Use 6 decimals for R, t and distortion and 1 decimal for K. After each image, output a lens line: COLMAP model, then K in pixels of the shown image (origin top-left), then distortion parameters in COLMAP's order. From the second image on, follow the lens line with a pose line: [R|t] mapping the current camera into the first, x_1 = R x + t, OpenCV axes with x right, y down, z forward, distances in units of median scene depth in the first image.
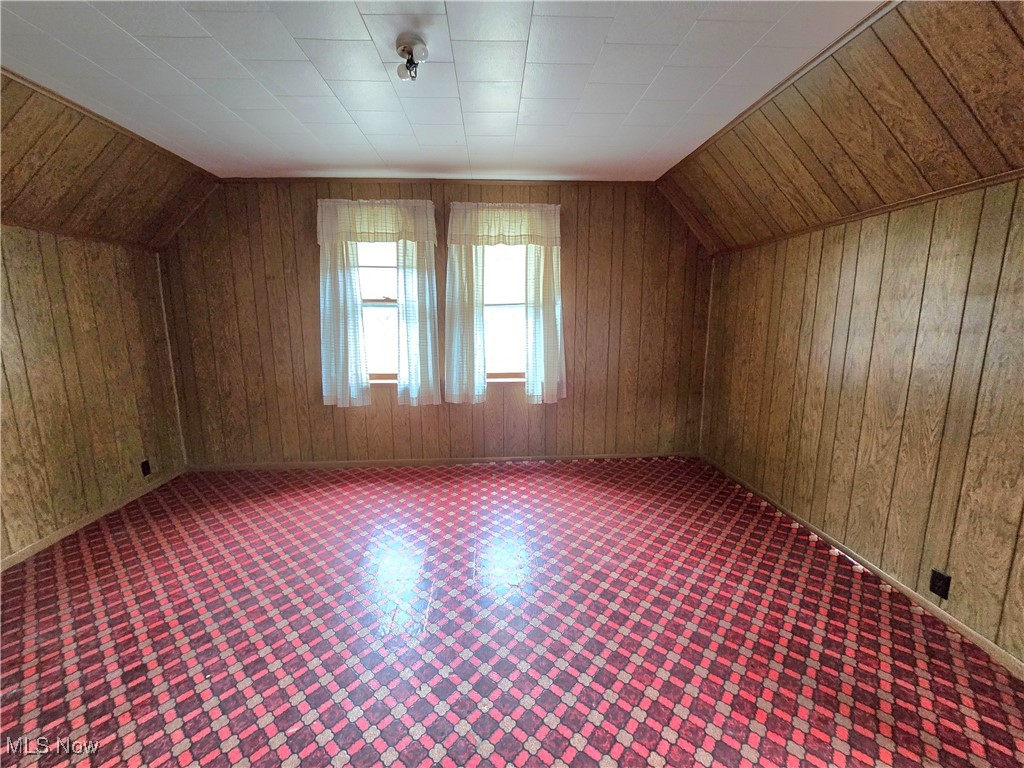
lens RADIAL K [[426.6, 0, 516.6], [0, 426.6, 386.0], [0, 0, 1]] dist [-0.004178, 0.000282]
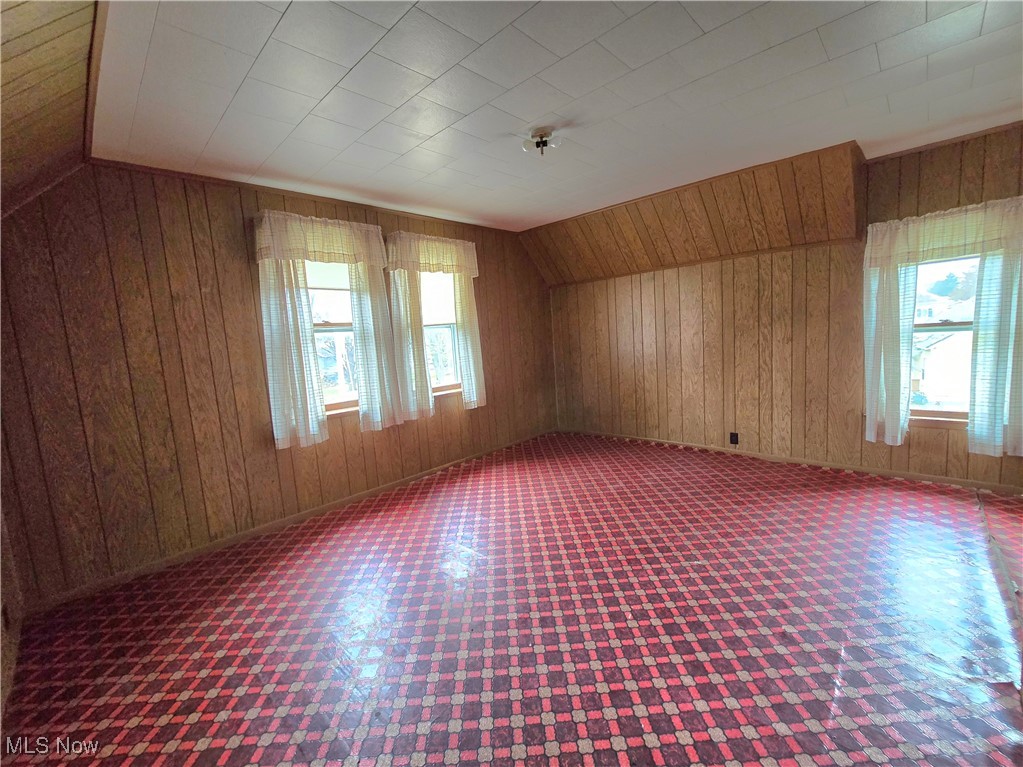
lens RADIAL K [[426.2, 0, 522.2], [0, 426.2, 385.6], [0, 0, 1]] dist [-0.004178, 0.000282]
pose [[0.720169, -0.127543, 0.681975, -0.674543], [0.178776, 0.983878, -0.004784, 0.010708], [-0.670370, 0.125366, 0.731360, 0.058463]]
